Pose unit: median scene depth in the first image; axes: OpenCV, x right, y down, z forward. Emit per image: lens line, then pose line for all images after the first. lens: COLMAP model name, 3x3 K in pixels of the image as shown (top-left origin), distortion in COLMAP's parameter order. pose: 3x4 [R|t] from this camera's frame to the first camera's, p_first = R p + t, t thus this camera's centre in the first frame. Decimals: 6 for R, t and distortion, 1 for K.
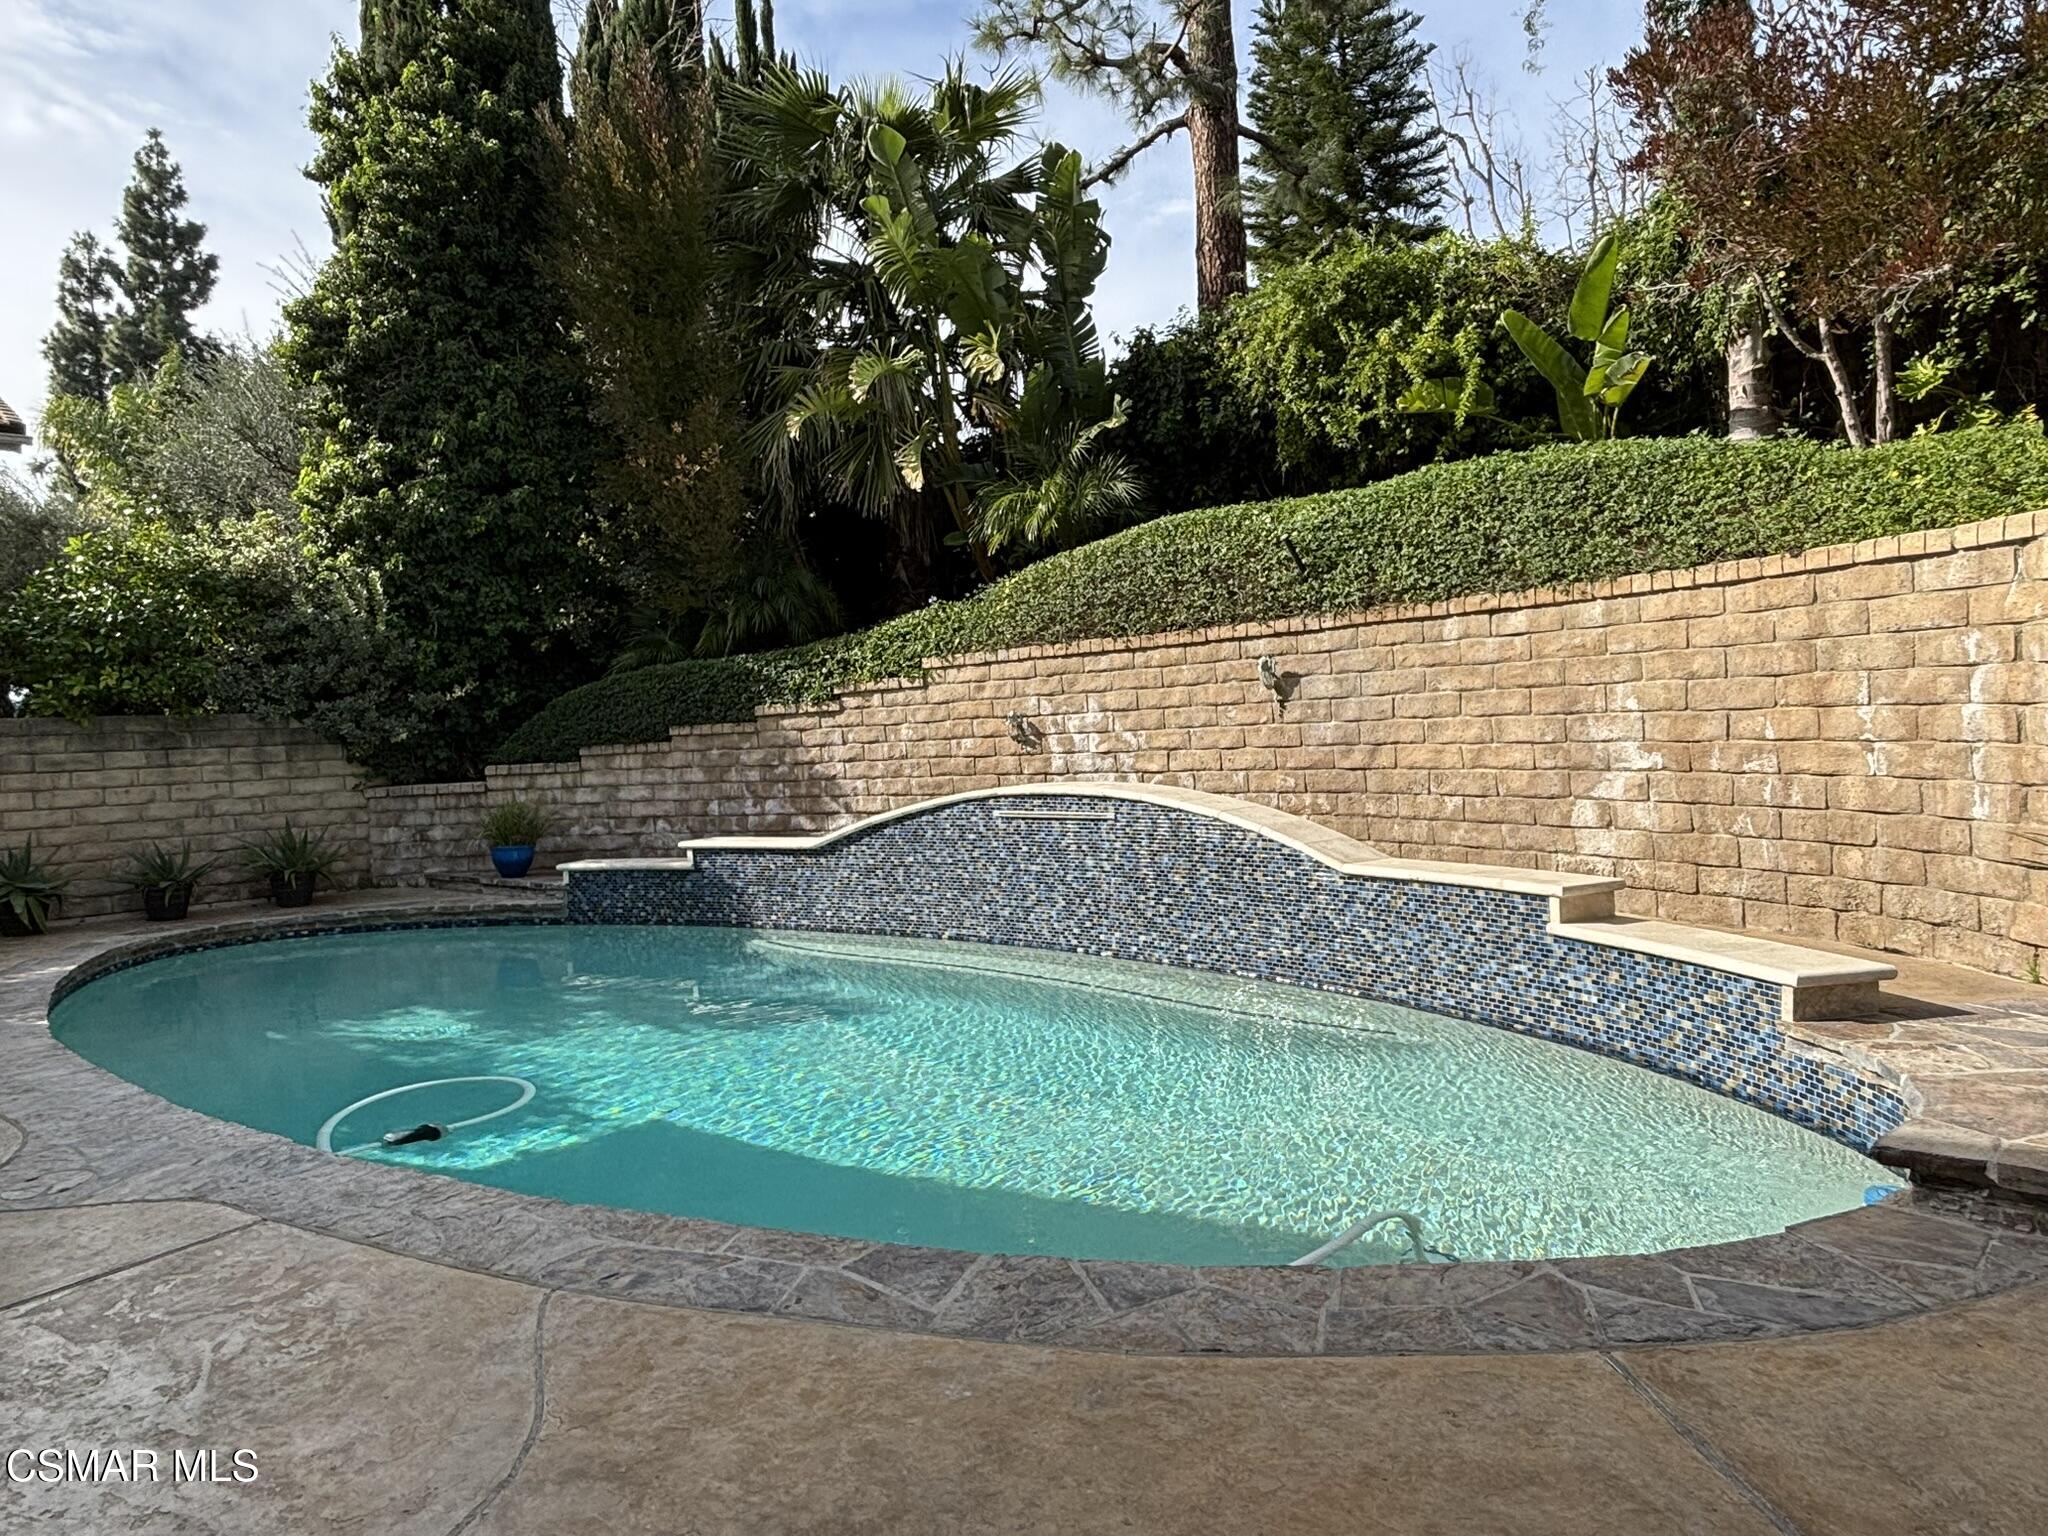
lens RADIAL K [[1241.6, 0, 1024.0], [0, 1241.6, 768.0], [0, 0, 1]] dist [0.067327, -0.096875]
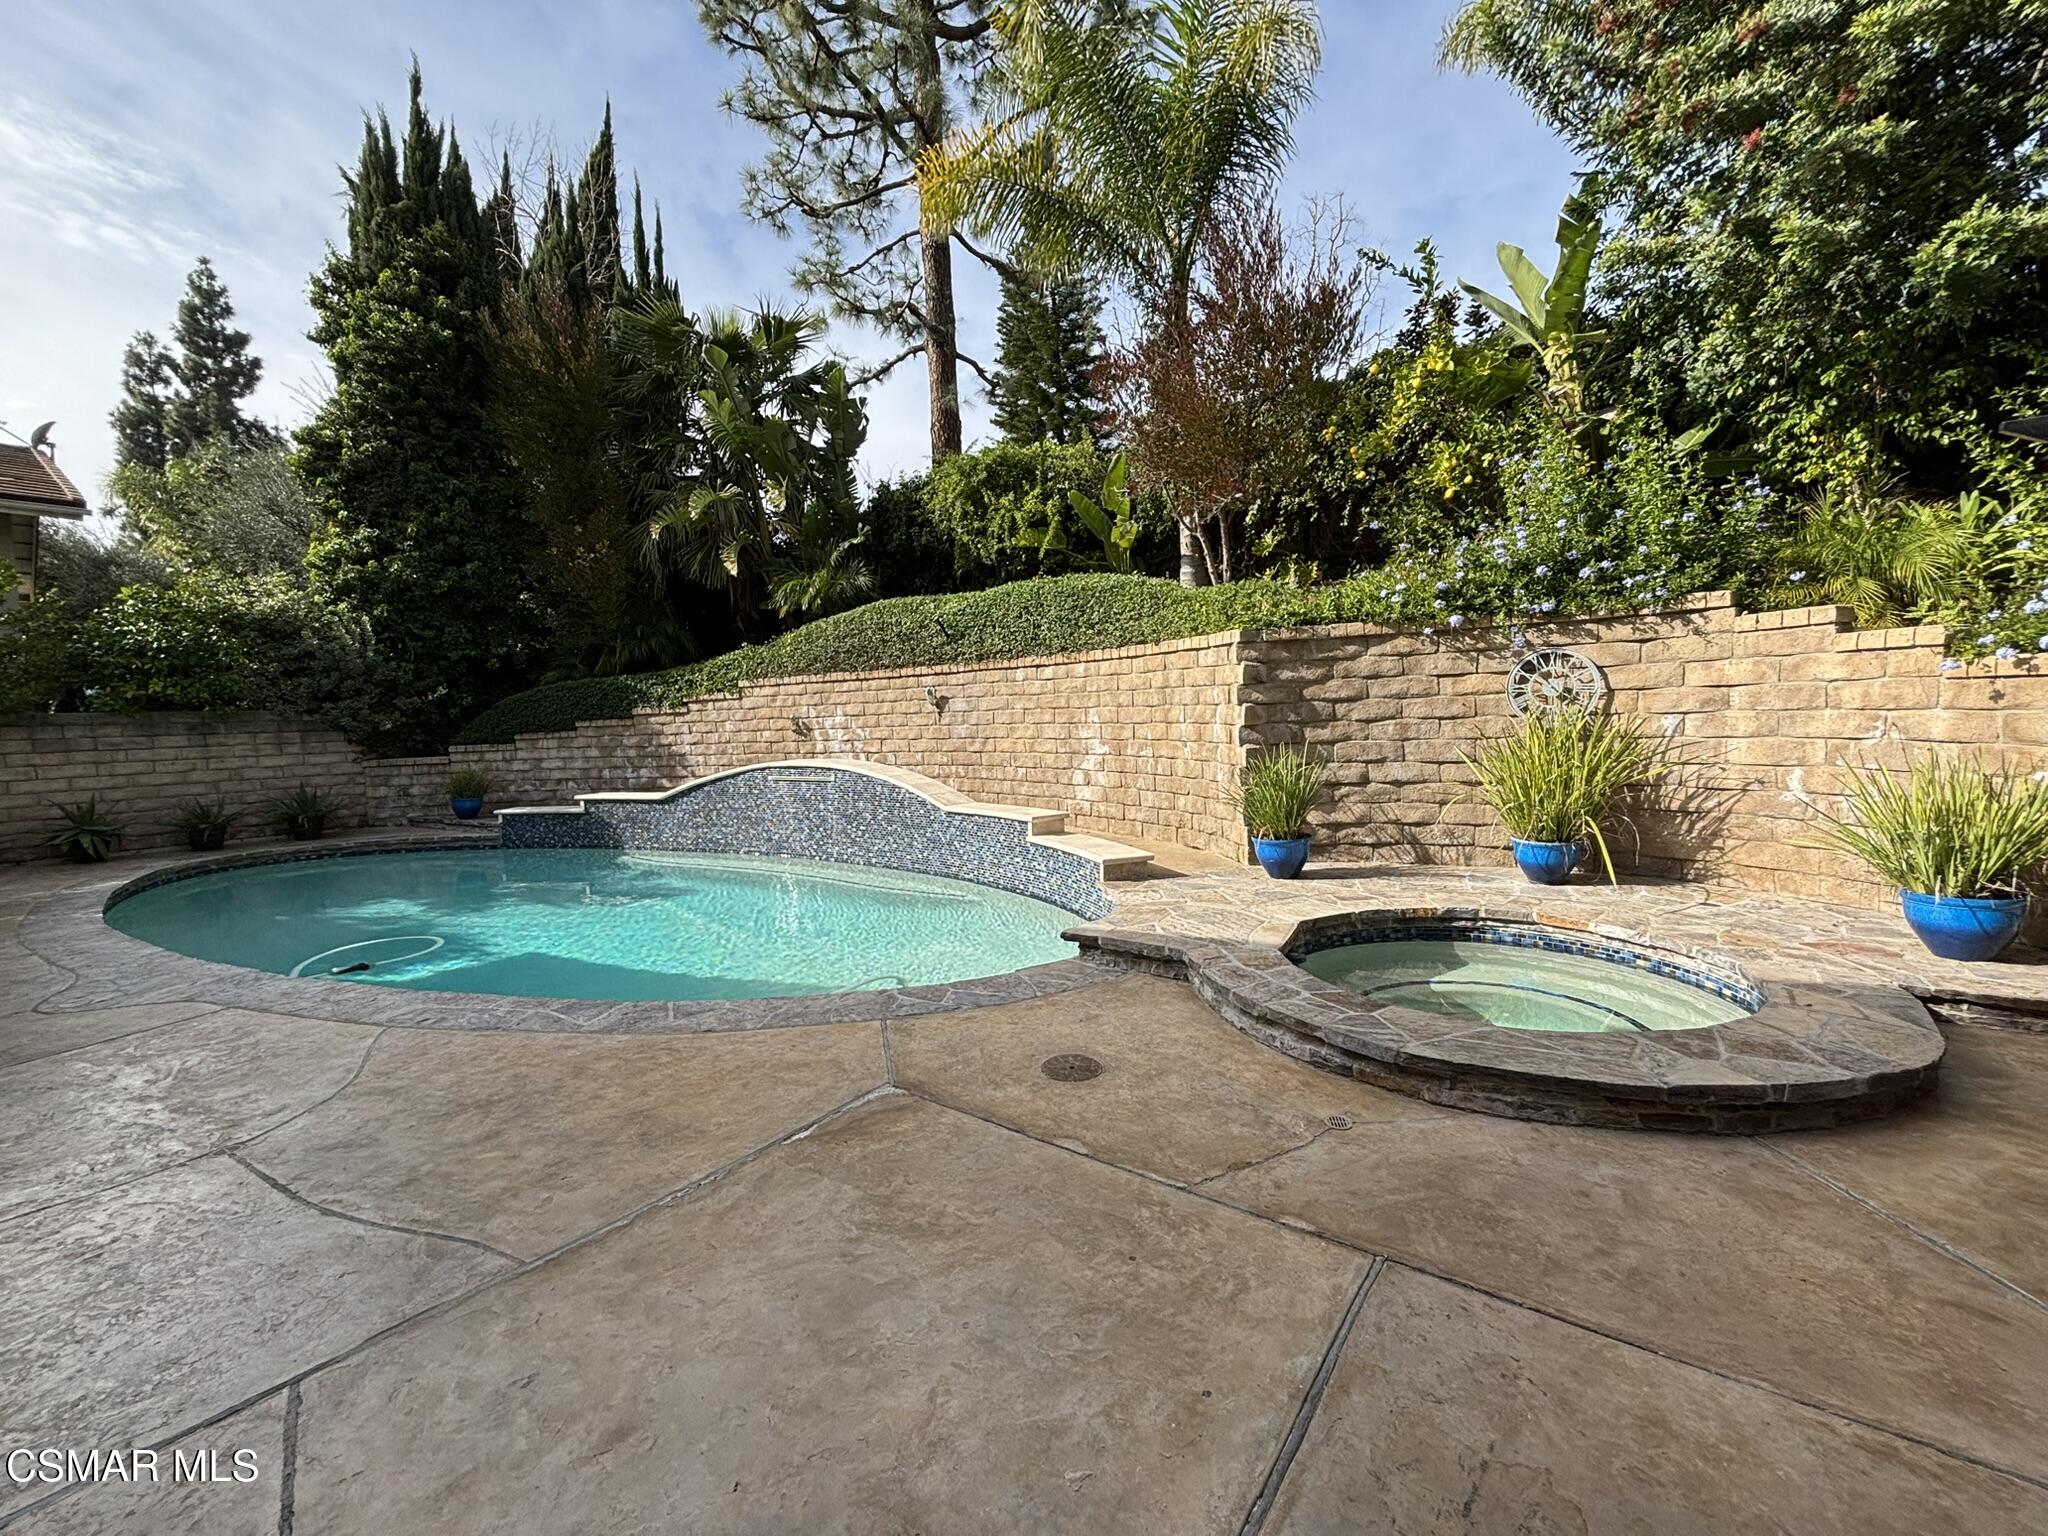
lens RADIAL K [[825.2, 0, 1026.9], [0, 825.2, 762.3], [0, 0, 1]] dist [0.029587, -0.023096]
pose [[0.986578, -0.000275, 0.163289, 0.119416], [-0.003666, 0.999709, 0.023831, -0.010318], [-0.163248, -0.024110, 0.986290, -0.131159]]
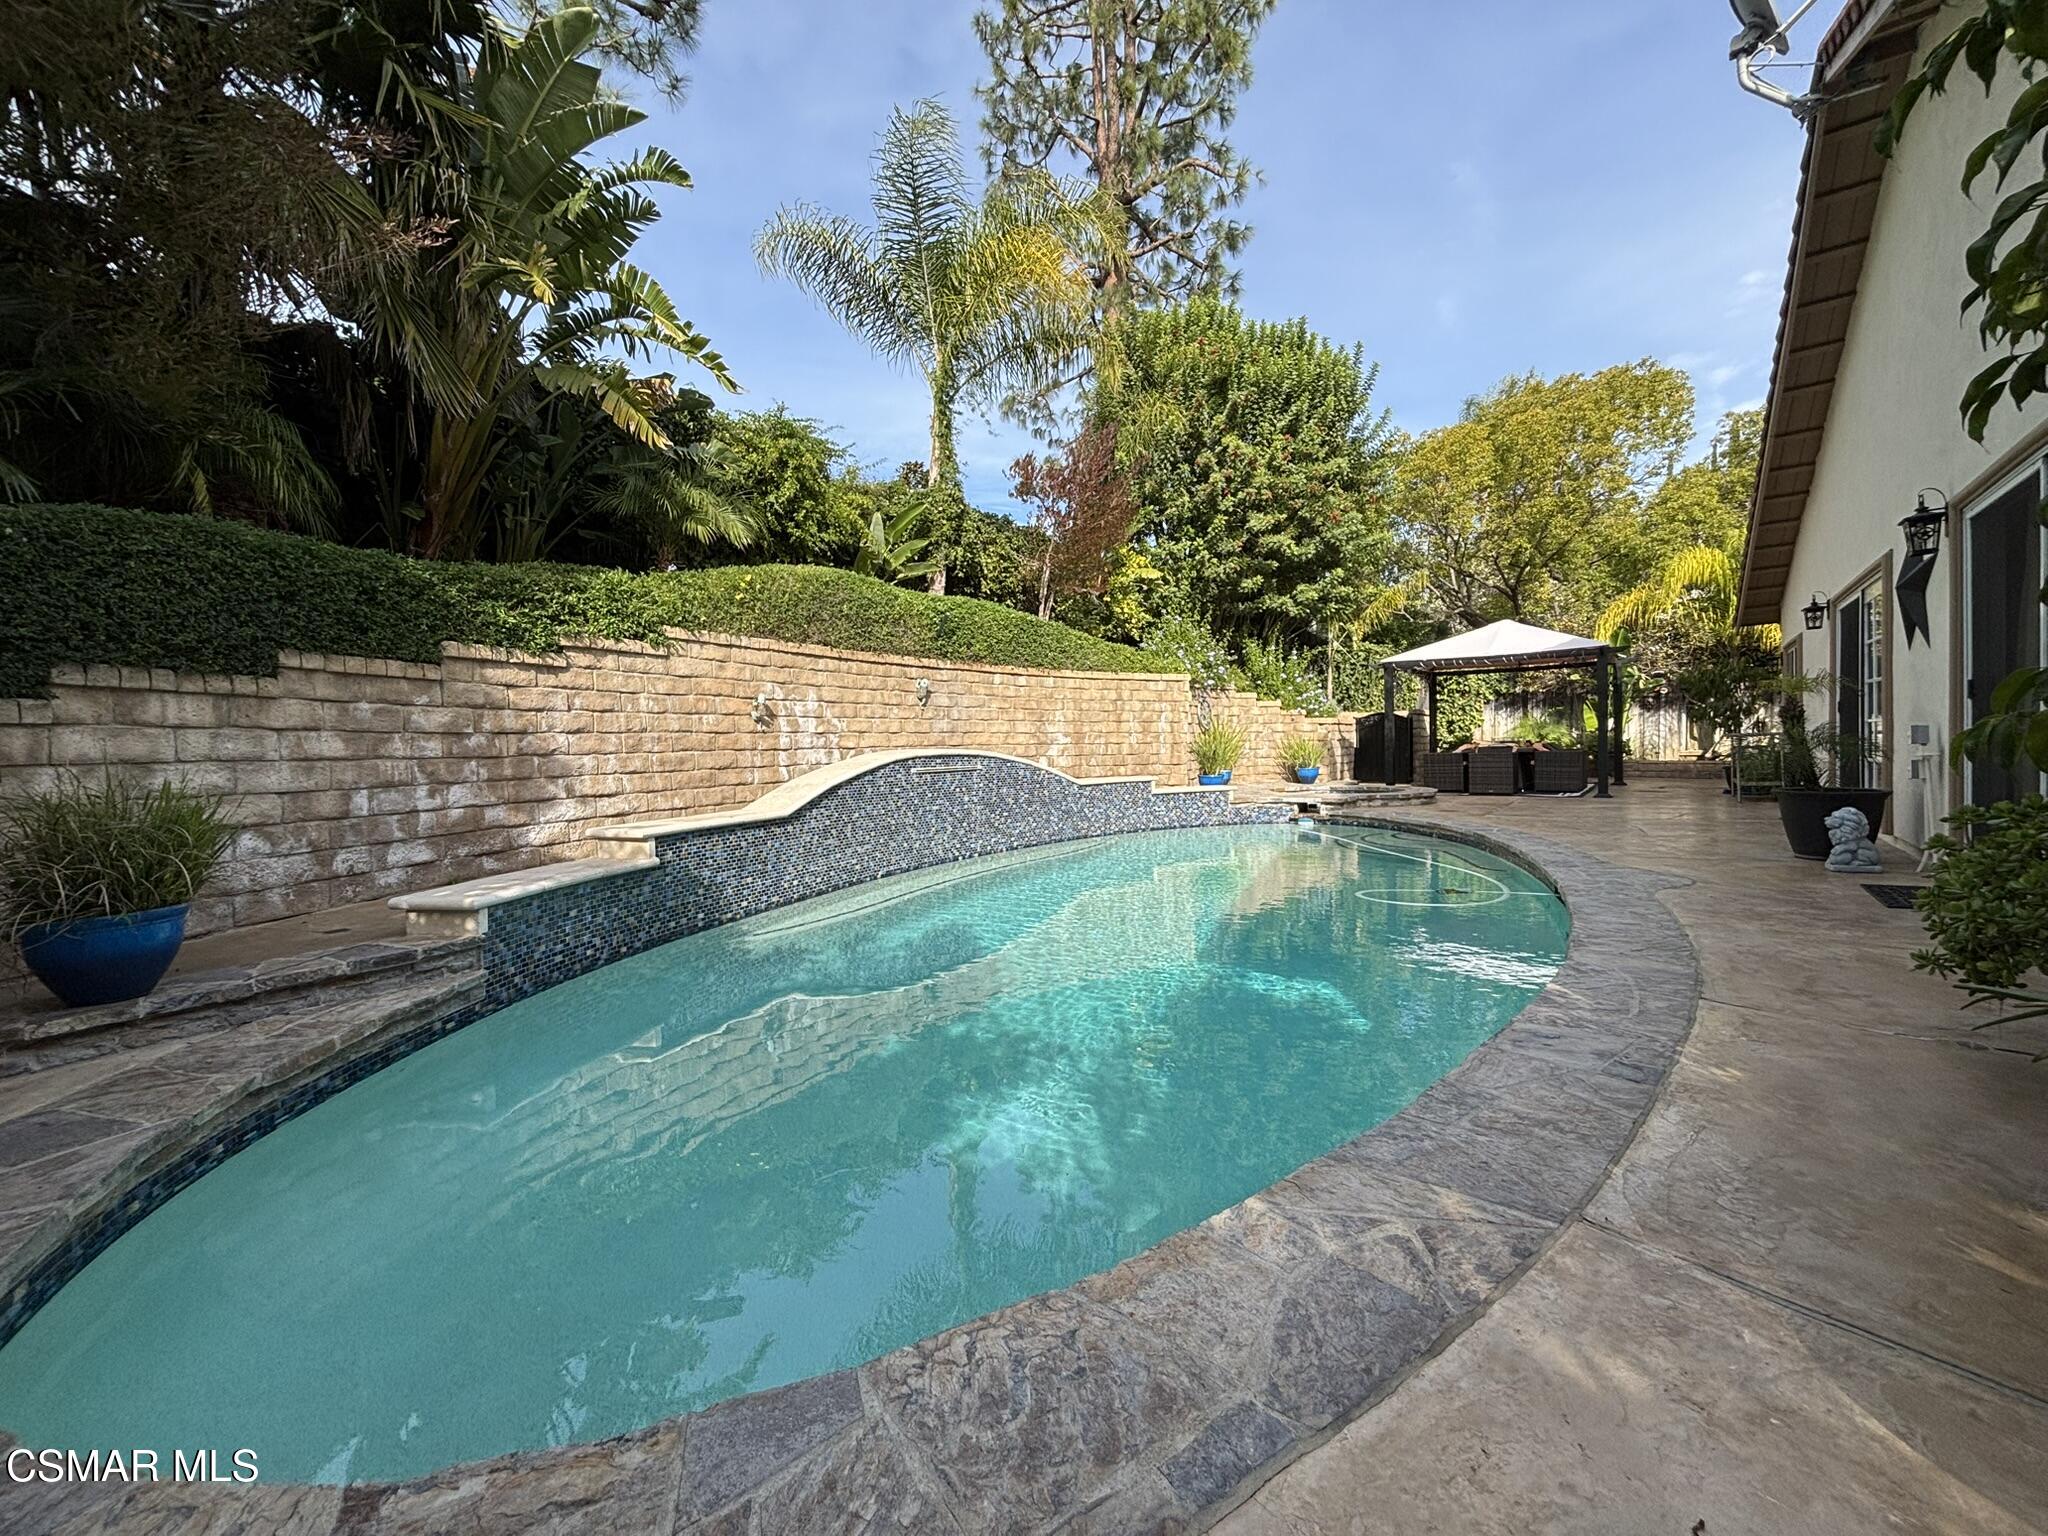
lens RADIAL K [[825.2, 0, 1026.9], [0, 825.2, 762.3], [0, 0, 1]] dist [0.029587, -0.023096]
pose [[-0.154403, 0.024837, 0.987696, -0.795191], [0.053741, 0.998415, -0.016705, 0.042710], [-0.986545, 0.050501, -0.155494, 0.889477]]
